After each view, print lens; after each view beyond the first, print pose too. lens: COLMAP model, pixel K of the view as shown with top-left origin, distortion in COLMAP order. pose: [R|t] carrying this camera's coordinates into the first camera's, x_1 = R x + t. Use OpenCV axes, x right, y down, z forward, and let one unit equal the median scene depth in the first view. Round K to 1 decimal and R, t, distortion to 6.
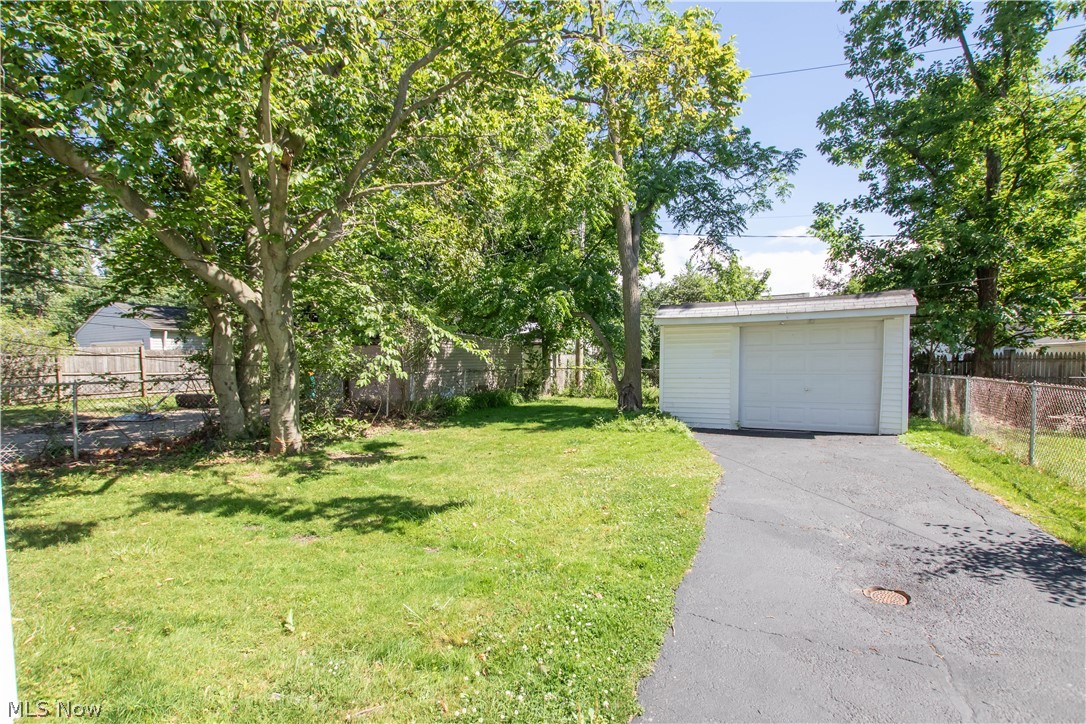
lens RADIAL K [[496.0, 0, 542.7], [0, 496.0, 376.5], [0, 0, 1]] dist [-0.029935, 0.000046]
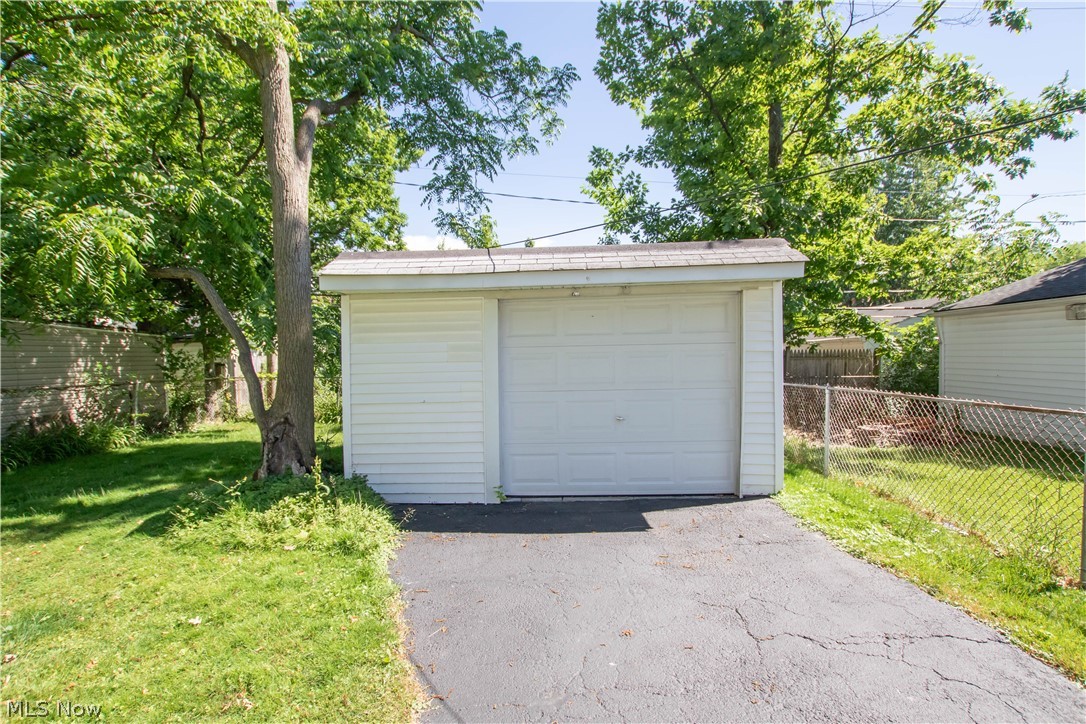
lens RADIAL K [[496.0, 0, 542.7], [0, 496.0, 376.5], [0, 0, 1]] dist [-0.029935, 0.000046]
pose [[0.892832, -0.025547, 0.449664, 0.157985], [0.025774, 0.999652, 0.005618, -0.017506], [-0.449651, 0.006573, 0.893180, 0.394709]]
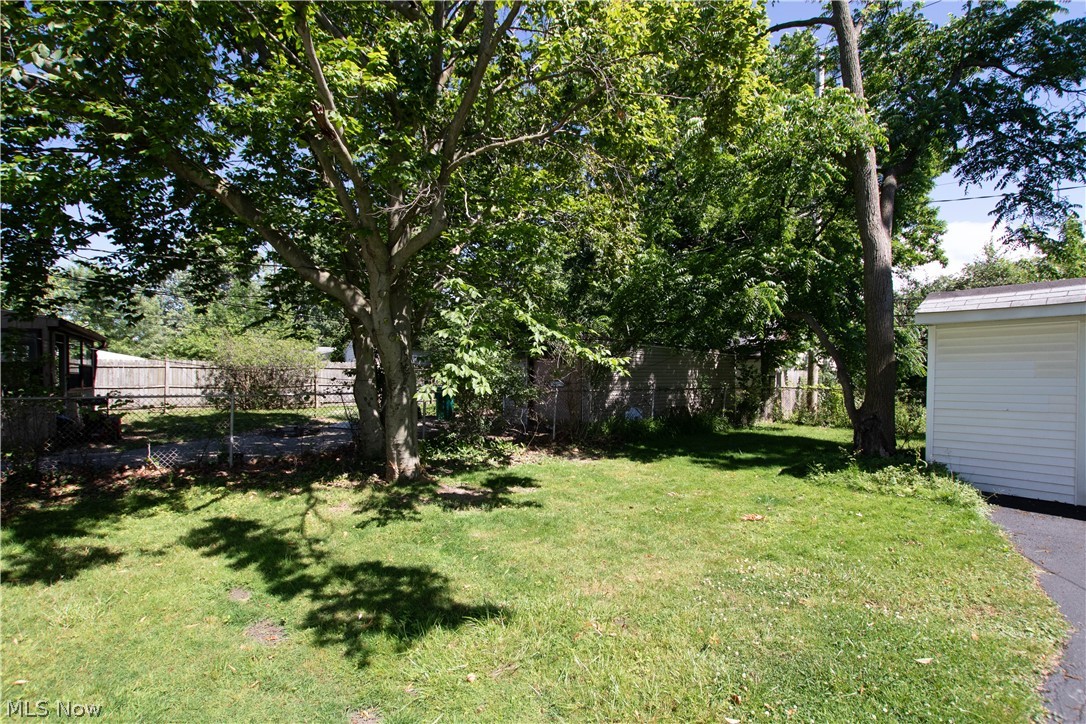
lens RADIAL K [[496.0, 0, 542.7], [0, 496.0, 376.5], [0, 0, 1]] dist [-0.029935, 0.000046]
pose [[0.895249, 0.009694, -0.445461, 0.059599], [-0.023465, 0.999402, -0.025409, -0.007985], [0.444948, 0.033201, 0.894941, 0.181685]]
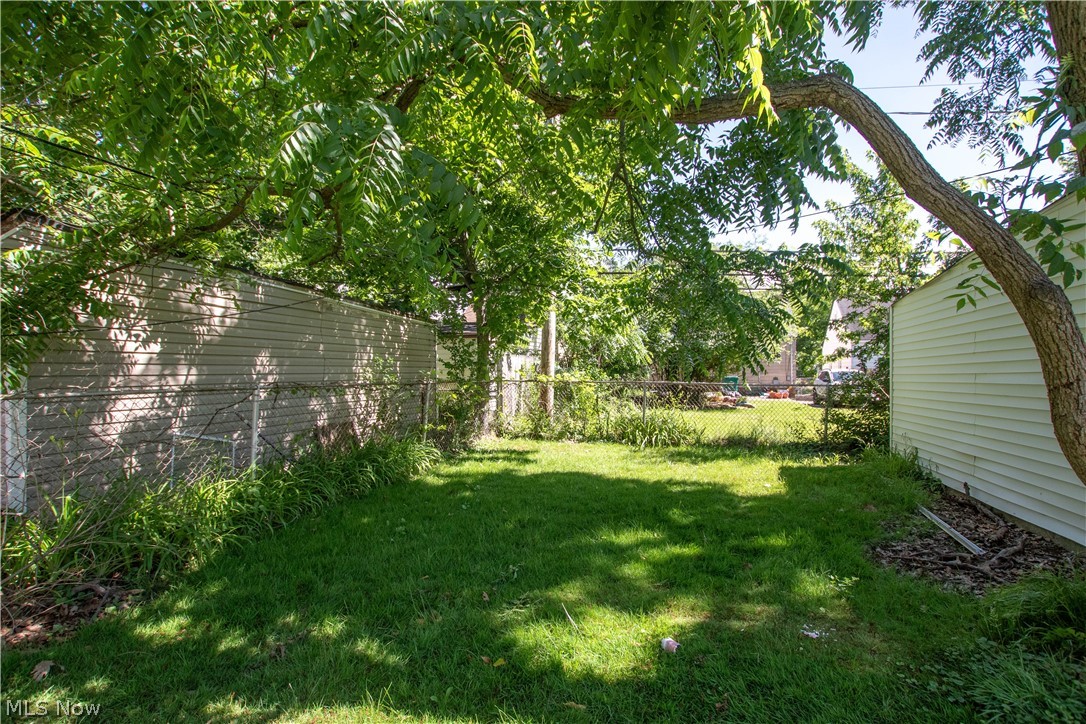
lens RADIAL K [[496.0, 0, 542.7], [0, 496.0, 376.5], [0, 0, 1]] dist [-0.029935, 0.000046]
pose [[0.981877, 0.004297, 0.189472, -0.046464], [0.001629, 0.999515, -0.031114, -0.008369], [-0.189514, 0.030859, 0.981393, 0.779160]]
